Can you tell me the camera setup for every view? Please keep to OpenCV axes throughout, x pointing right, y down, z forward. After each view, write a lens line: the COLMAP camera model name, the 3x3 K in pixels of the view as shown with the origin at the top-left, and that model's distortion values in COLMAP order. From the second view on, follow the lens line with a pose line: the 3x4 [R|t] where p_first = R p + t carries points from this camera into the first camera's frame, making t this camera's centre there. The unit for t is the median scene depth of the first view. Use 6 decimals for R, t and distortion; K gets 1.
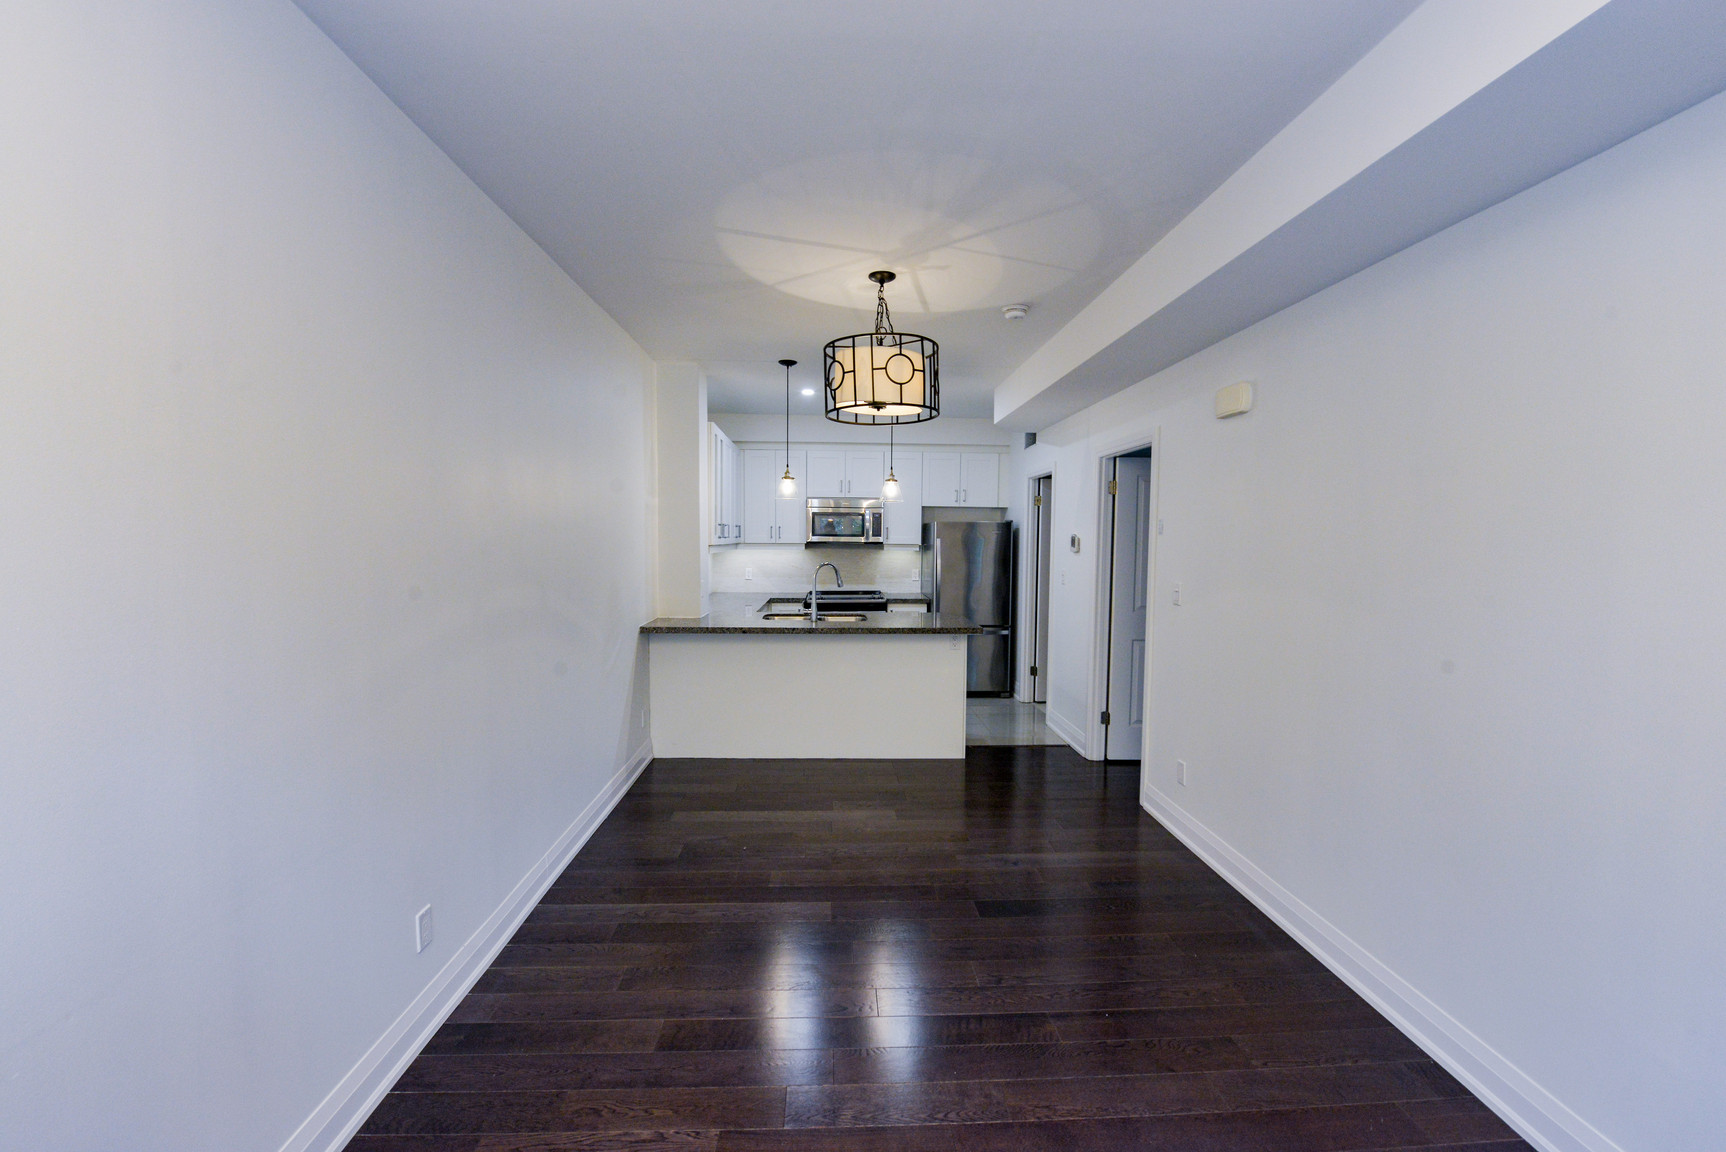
lens RADIAL K [[699.0, 0, 864.0], [0, 699.0, 582.0], [0, 0, 1]] dist [-0.018057, -0.000774]
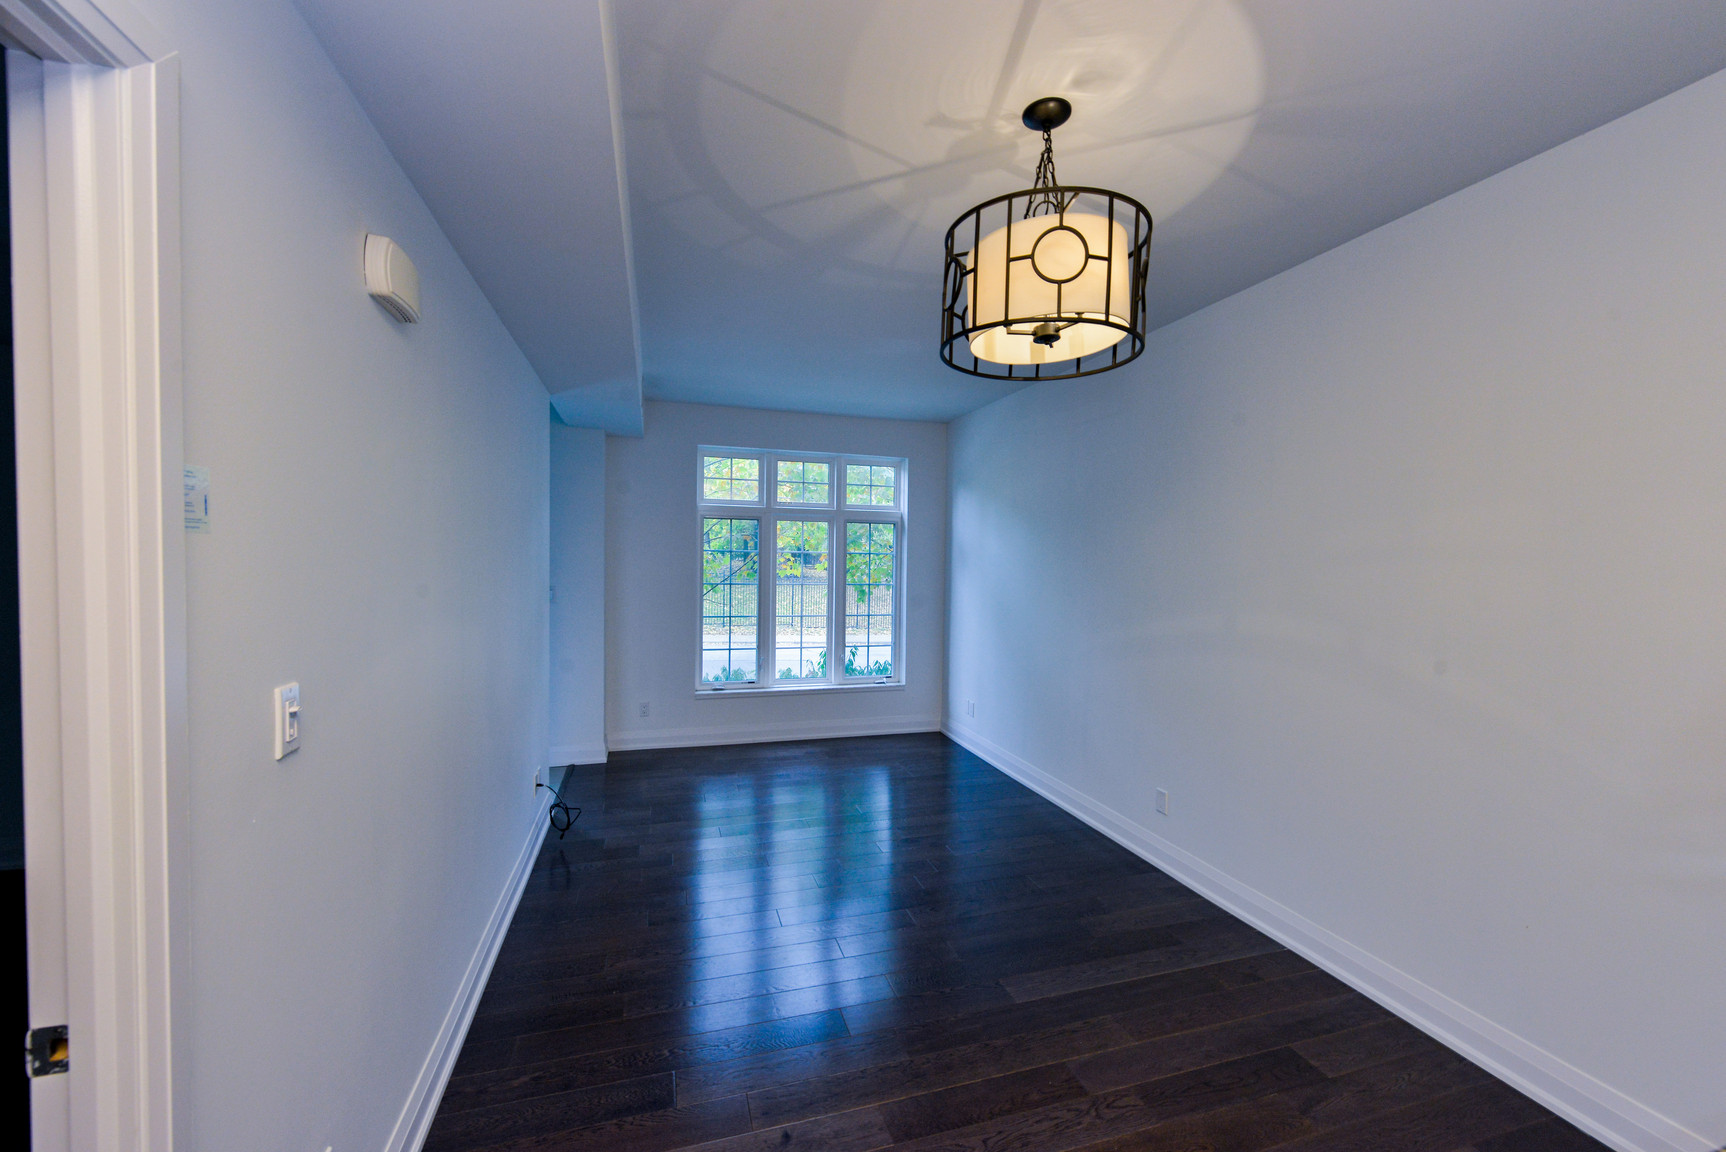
lens RADIAL K [[680.5, 0, 864.0], [0, 680.5, 584.7], [0, 0, 1]] dist [-0.000669, -0.000253]
pose [[-0.967837, -0.009768, -0.251388, 0.277616], [-0.034408, 0.994995, 0.093810, -0.086907], [0.249214, 0.099442, -0.963330, 1.375252]]
